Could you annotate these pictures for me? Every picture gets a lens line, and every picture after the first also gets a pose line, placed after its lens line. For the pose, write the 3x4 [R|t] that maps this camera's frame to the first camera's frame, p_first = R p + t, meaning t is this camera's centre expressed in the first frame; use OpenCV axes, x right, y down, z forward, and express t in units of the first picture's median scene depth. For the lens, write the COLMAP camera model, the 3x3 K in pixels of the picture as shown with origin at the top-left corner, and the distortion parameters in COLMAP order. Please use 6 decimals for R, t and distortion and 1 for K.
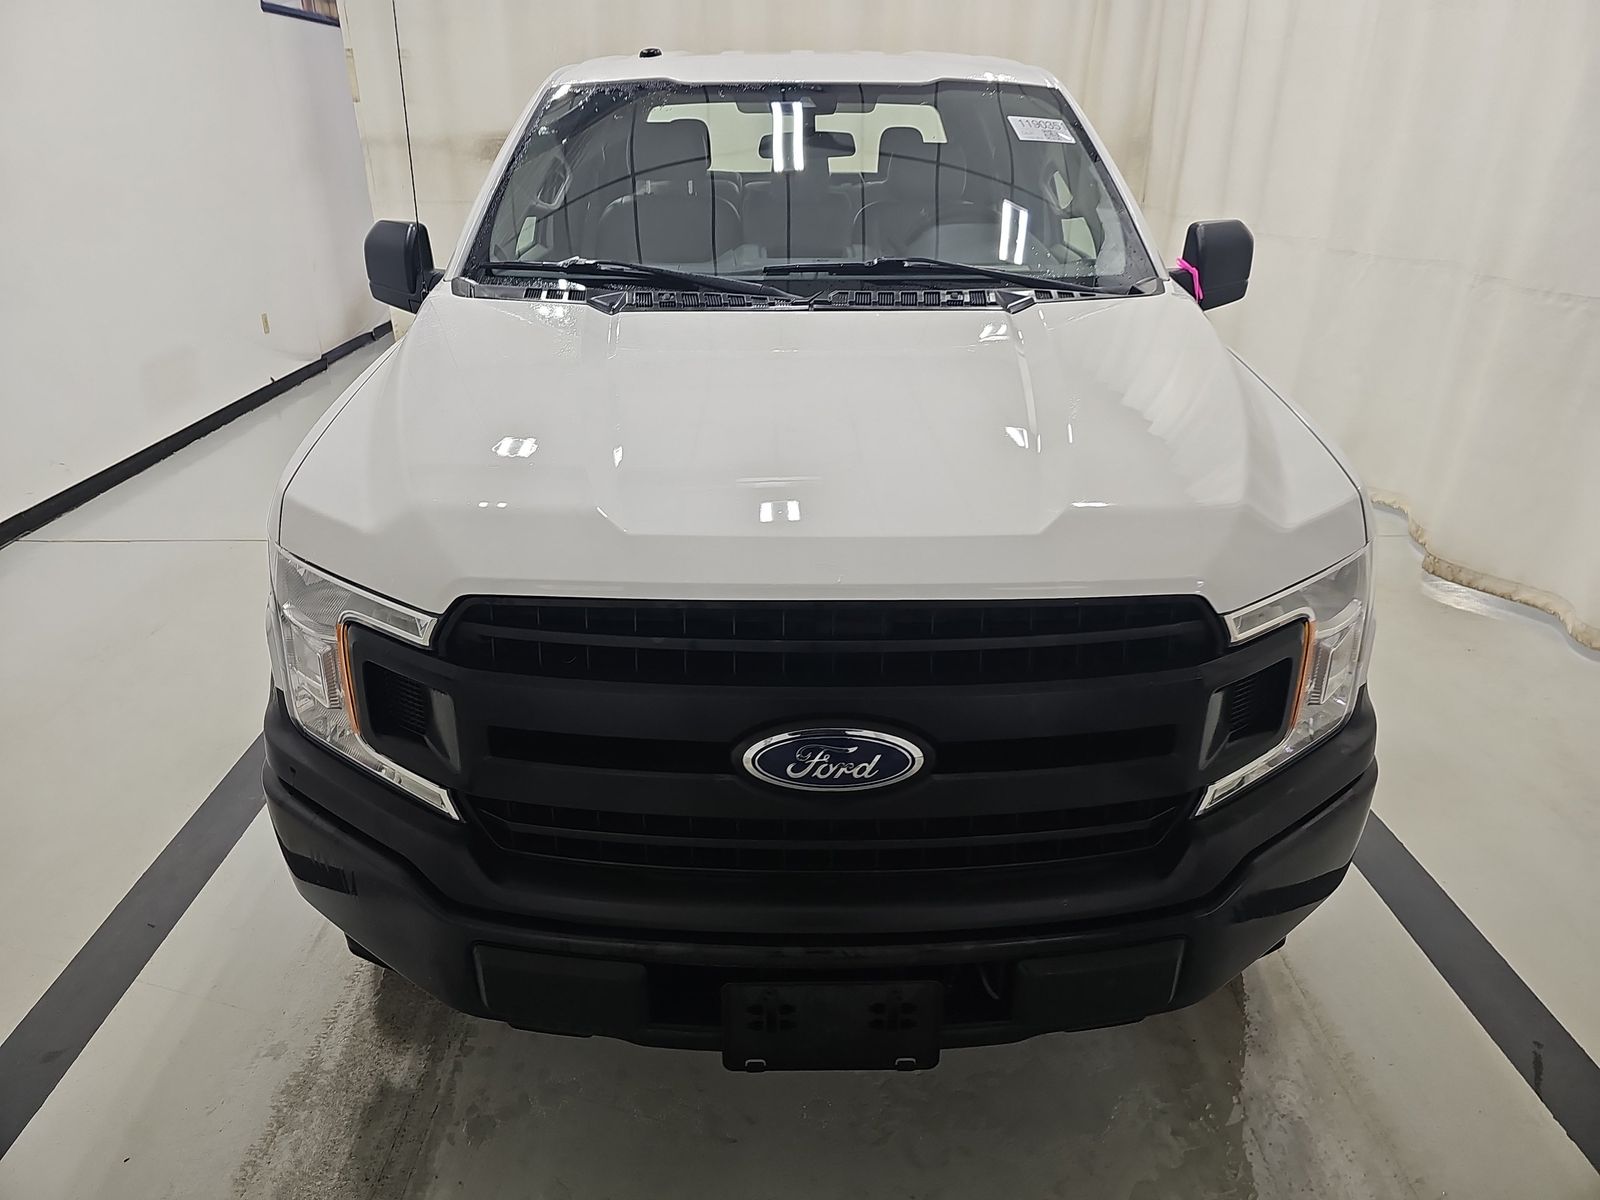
lens RADIAL K [[1061.4, 0, 792.6], [0, 1061.4, 589.3], [0, 0, 1]] dist [0.020198, -0.021557]
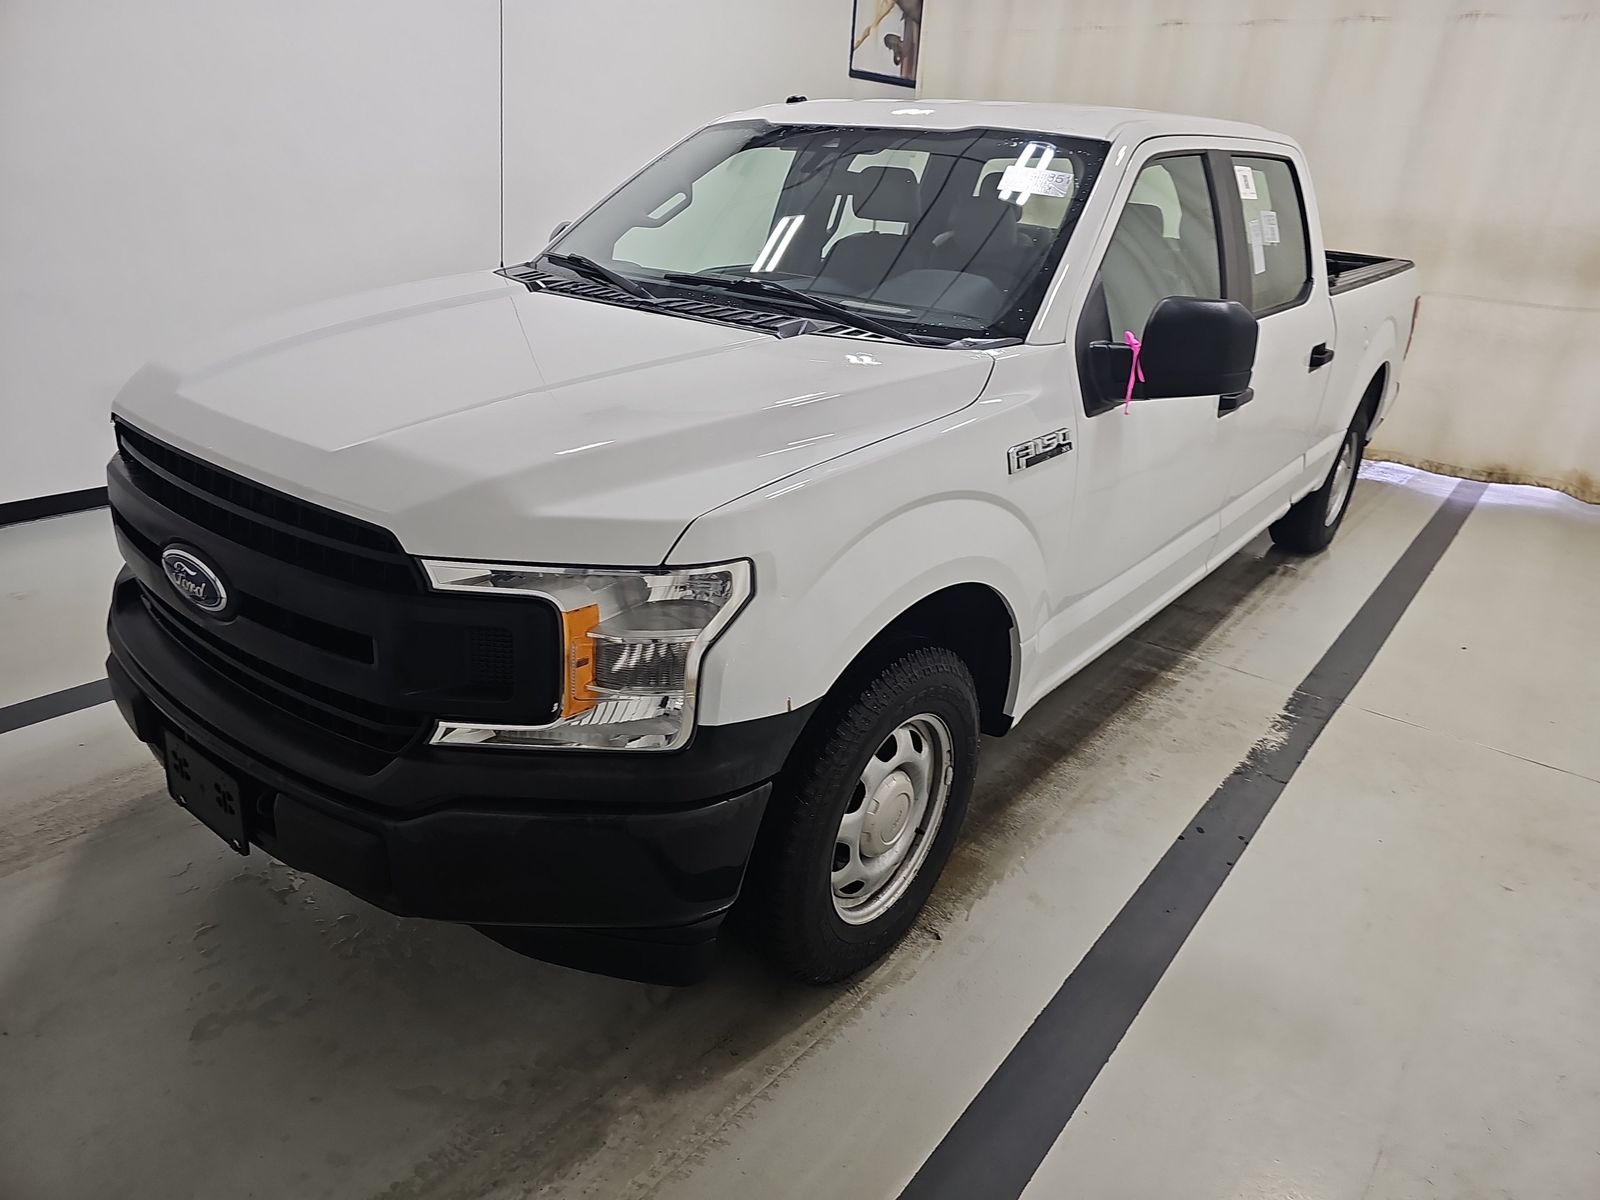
lens RADIAL K [[1061.4, 0, 783.9], [0, 1061.4, 608.4], [0, 0, 1]] dist [0.020198, -0.021557]
pose [[0.779346, 0.277566, -0.561762, 0.965898], [-0.300915, 0.952177, 0.053003, -0.072272], [0.549609, 0.127735, 0.825599, 0.202185]]
